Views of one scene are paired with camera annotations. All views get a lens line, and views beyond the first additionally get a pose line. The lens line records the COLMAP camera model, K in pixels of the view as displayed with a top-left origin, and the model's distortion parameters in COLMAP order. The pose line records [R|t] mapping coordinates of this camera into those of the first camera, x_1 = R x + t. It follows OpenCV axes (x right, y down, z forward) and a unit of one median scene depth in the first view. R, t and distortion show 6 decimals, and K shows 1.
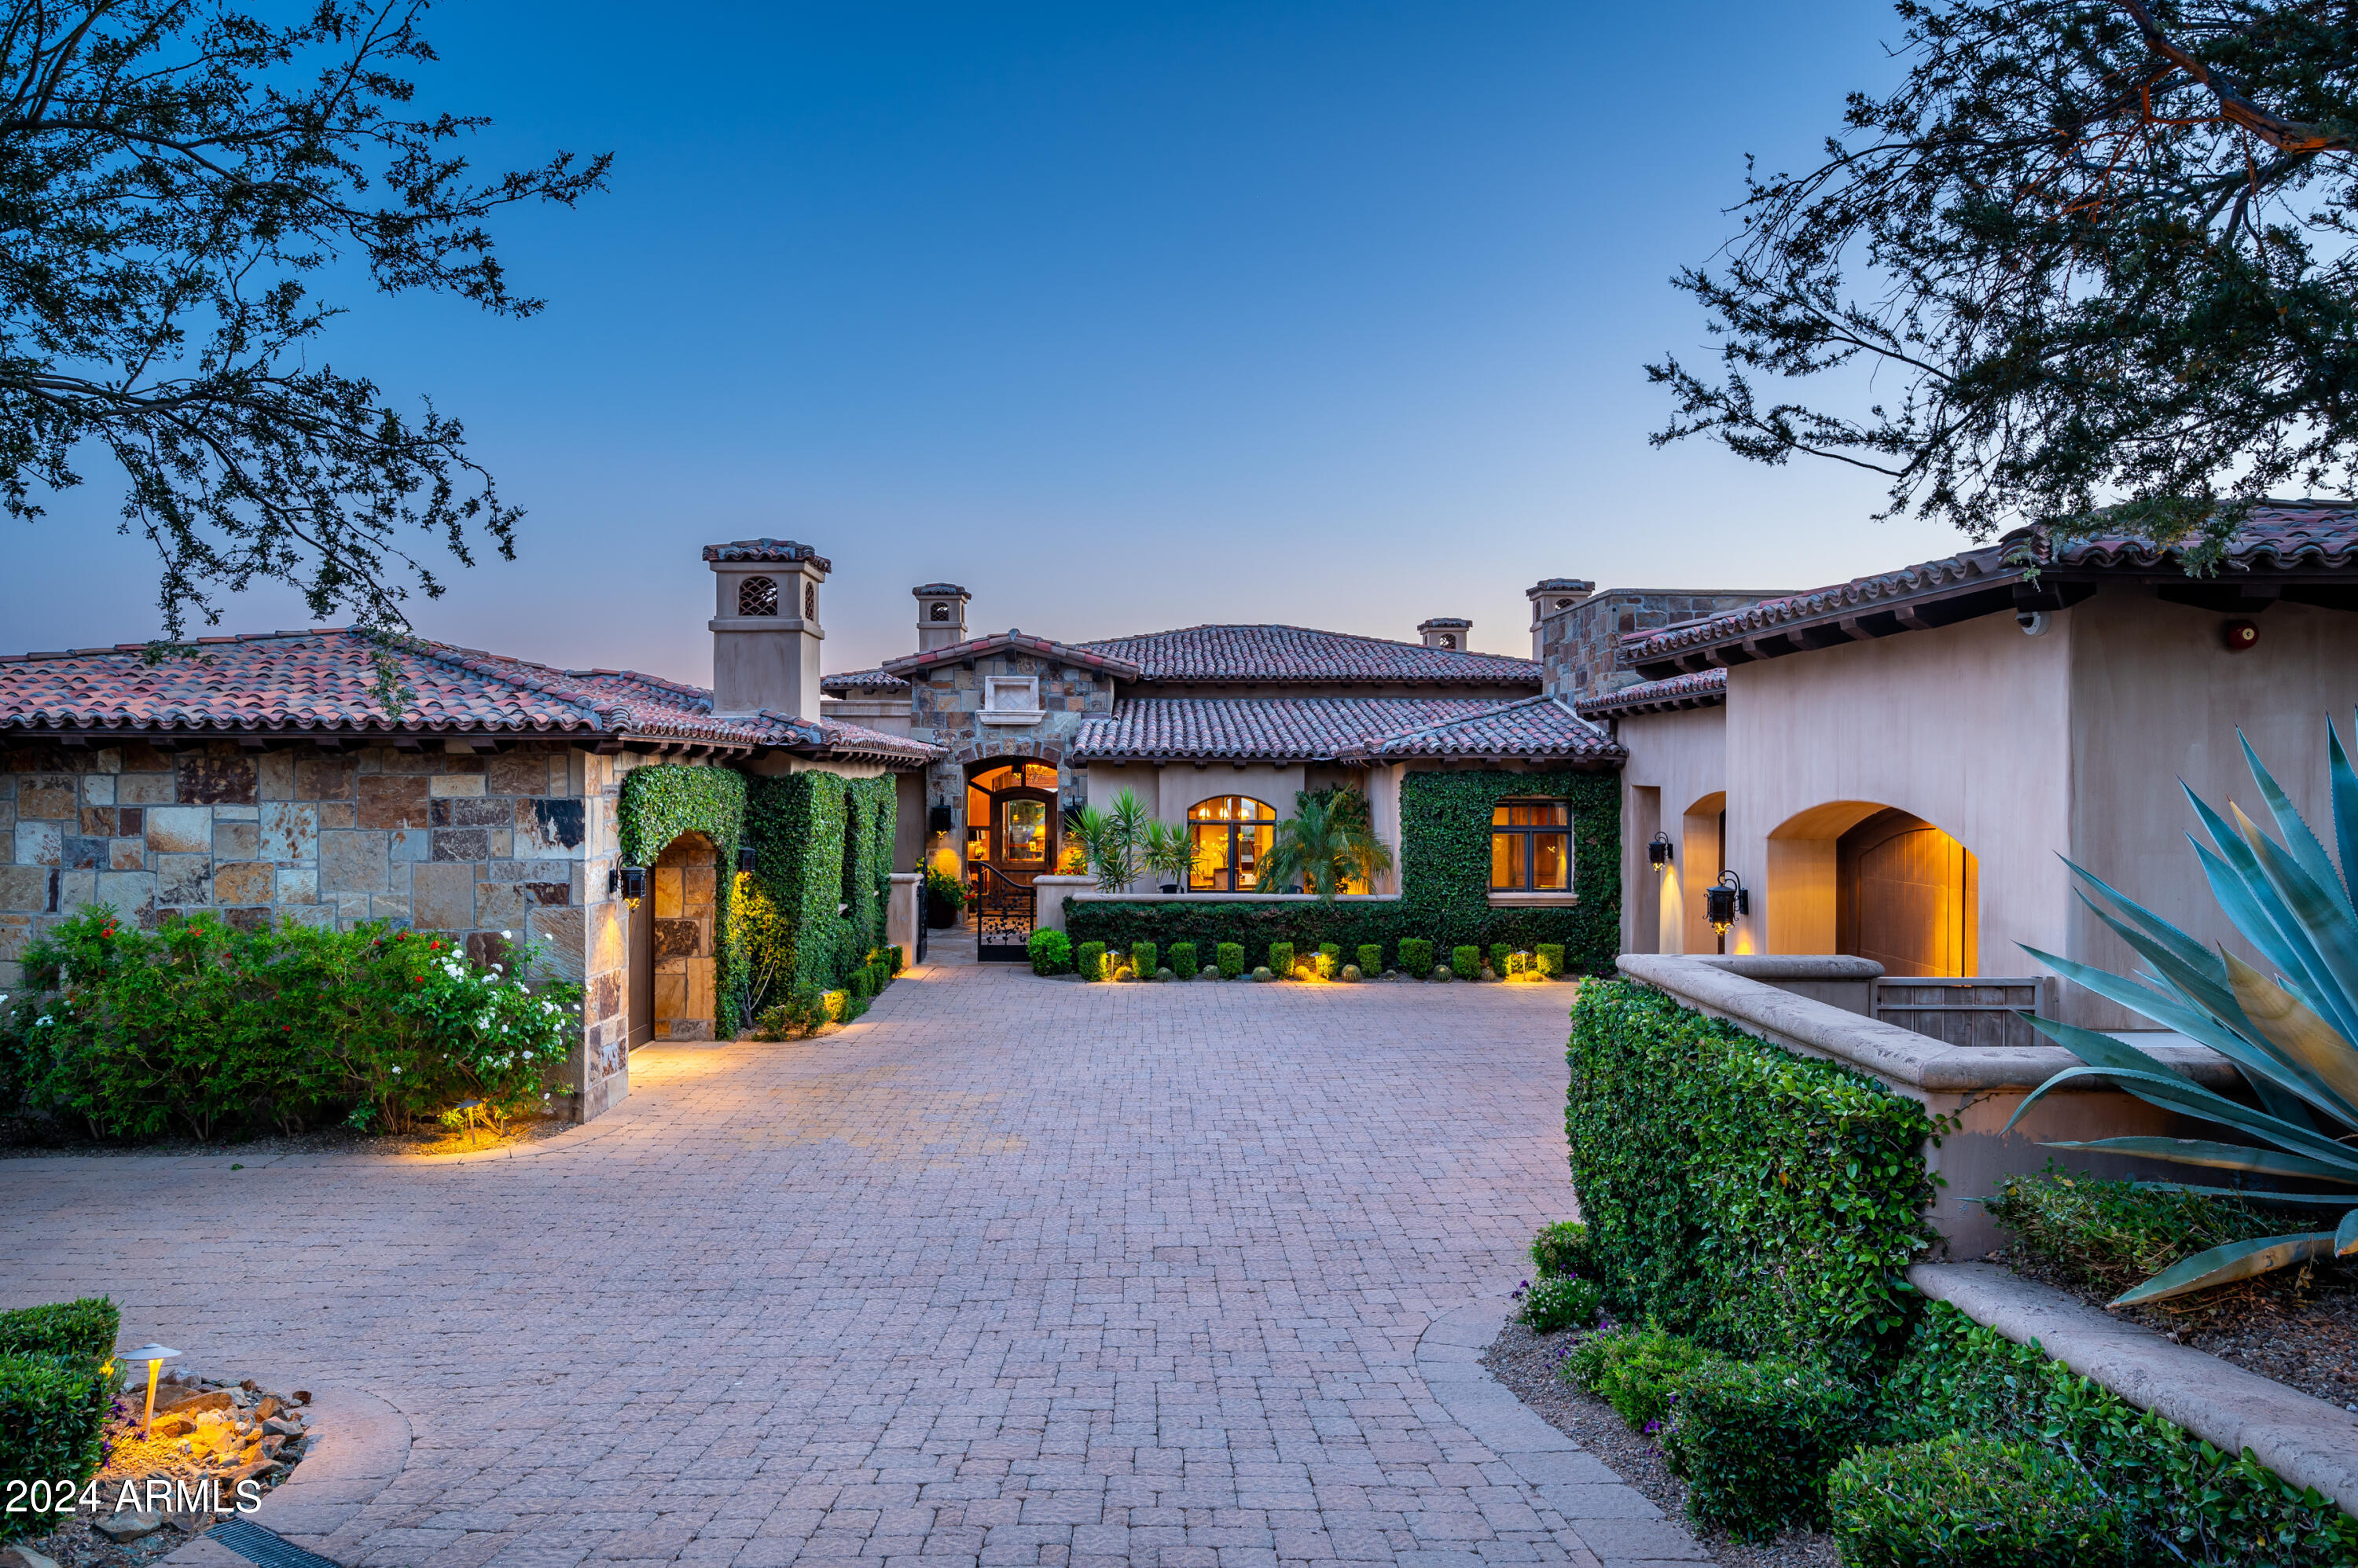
lens RADIAL K [[1457.8, 0, 1179.0], [0, 1457.8, 784.0], [0, 0, 1]] dist [0.001623, -0.000099]
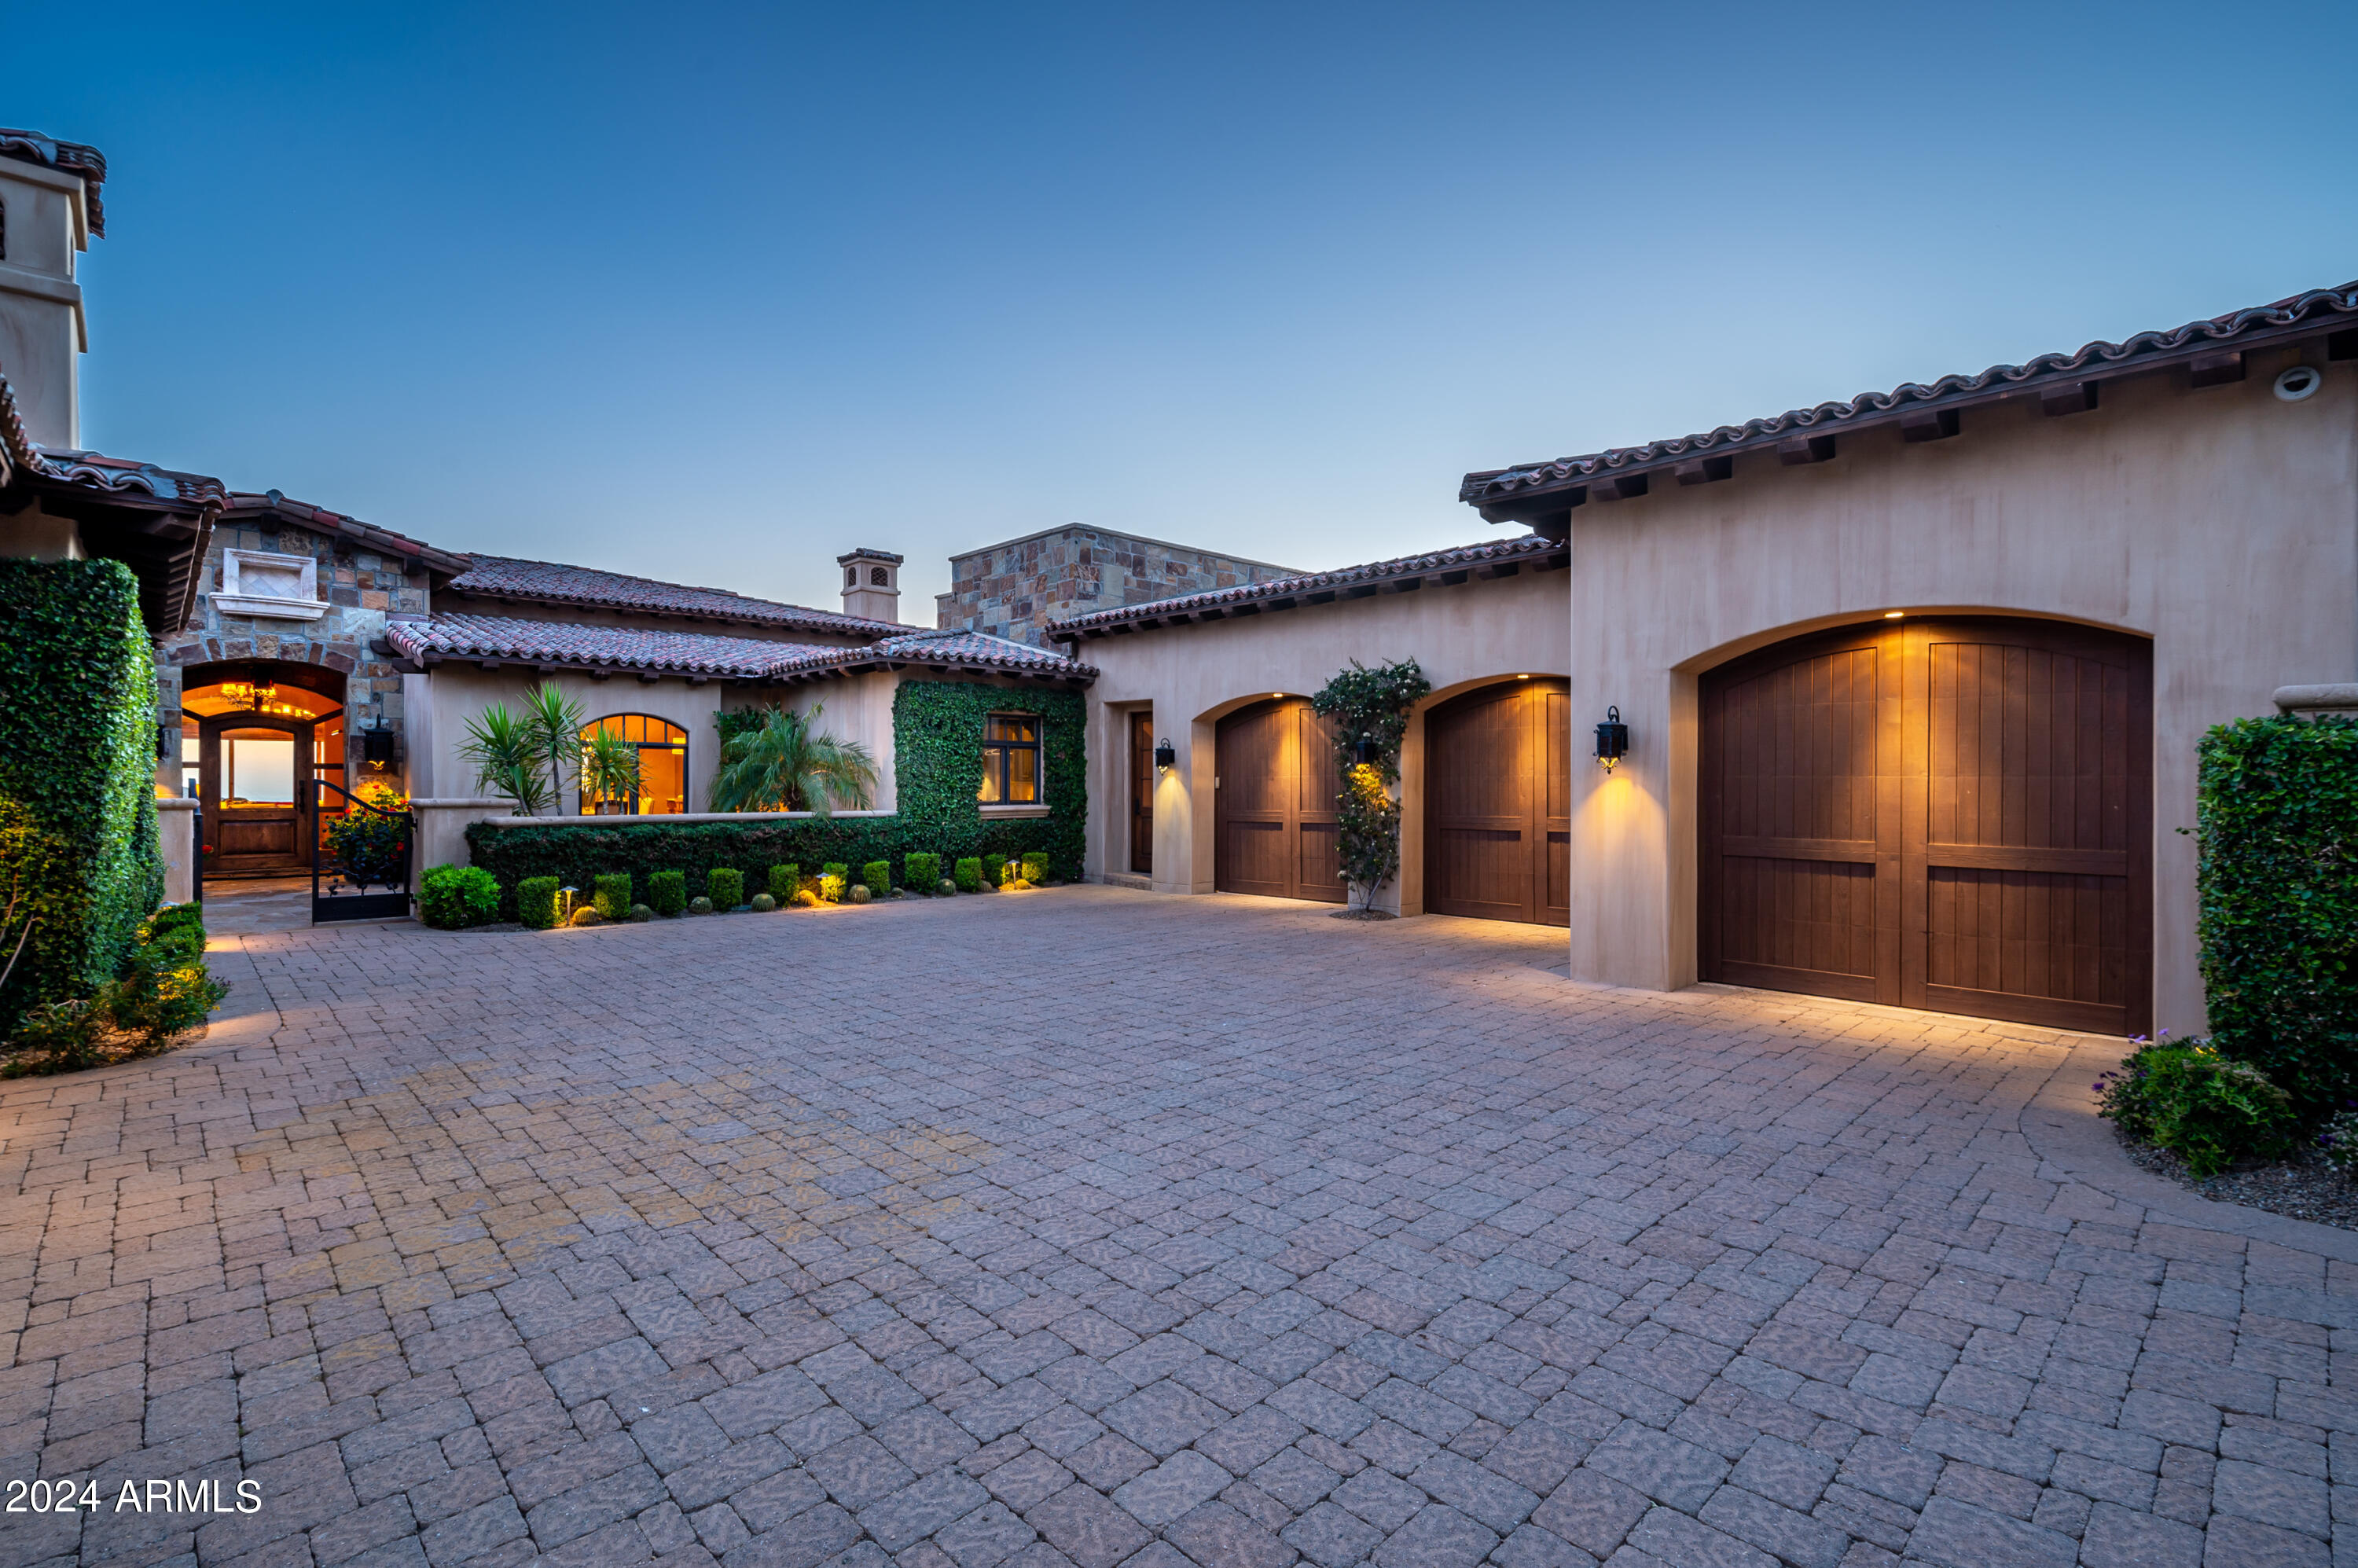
lens RADIAL K [[1082.1, 0, 1179.0], [0, 1082.1, 784.0], [0, 0, 1]] dist [0.002288, 0.000473]
pose [[0.738540, -0.003683, 0.674199, -0.189881], [0.005302, 0.999986, -0.000345, 0.061323], [-0.674188, 0.003829, 0.738549, 0.357922]]
